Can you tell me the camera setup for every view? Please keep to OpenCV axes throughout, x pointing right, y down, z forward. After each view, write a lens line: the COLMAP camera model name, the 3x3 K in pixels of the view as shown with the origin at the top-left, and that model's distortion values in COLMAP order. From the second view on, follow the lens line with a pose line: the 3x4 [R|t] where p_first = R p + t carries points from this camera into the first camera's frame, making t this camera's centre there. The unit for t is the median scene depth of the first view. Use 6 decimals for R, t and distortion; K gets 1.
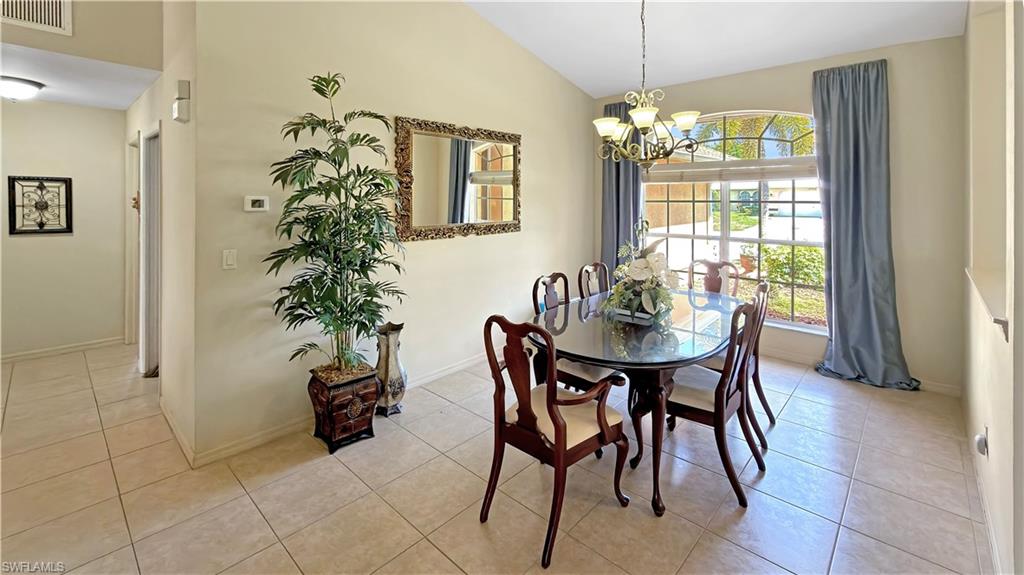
lens RADIAL K [[436.5, 0, 515.6], [0, 436.5, 190.8], [0, 0, 1]] dist [0.002289, 0.000252]
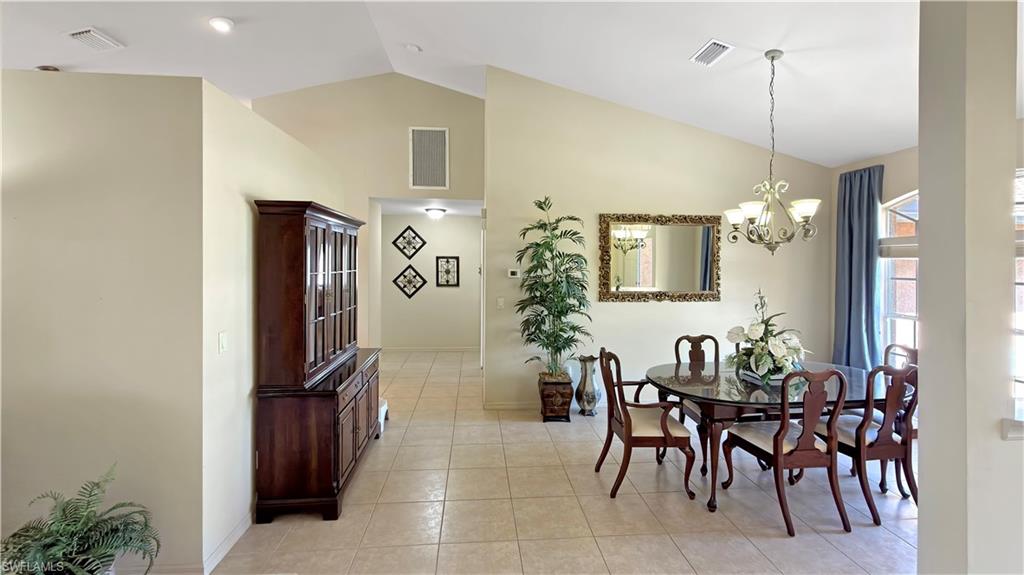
lens RADIAL K [[431.2, 0, 515.7], [0, 431.2, 258.3], [0, 0, 1]] dist [0.000111, 0.000072]
pose [[0.745606, -0.003062, -0.666380, 0.535533], [0.002781, 0.999995, -0.001482, -0.026785], [0.666381, -0.000748, 0.745611, -0.277116]]
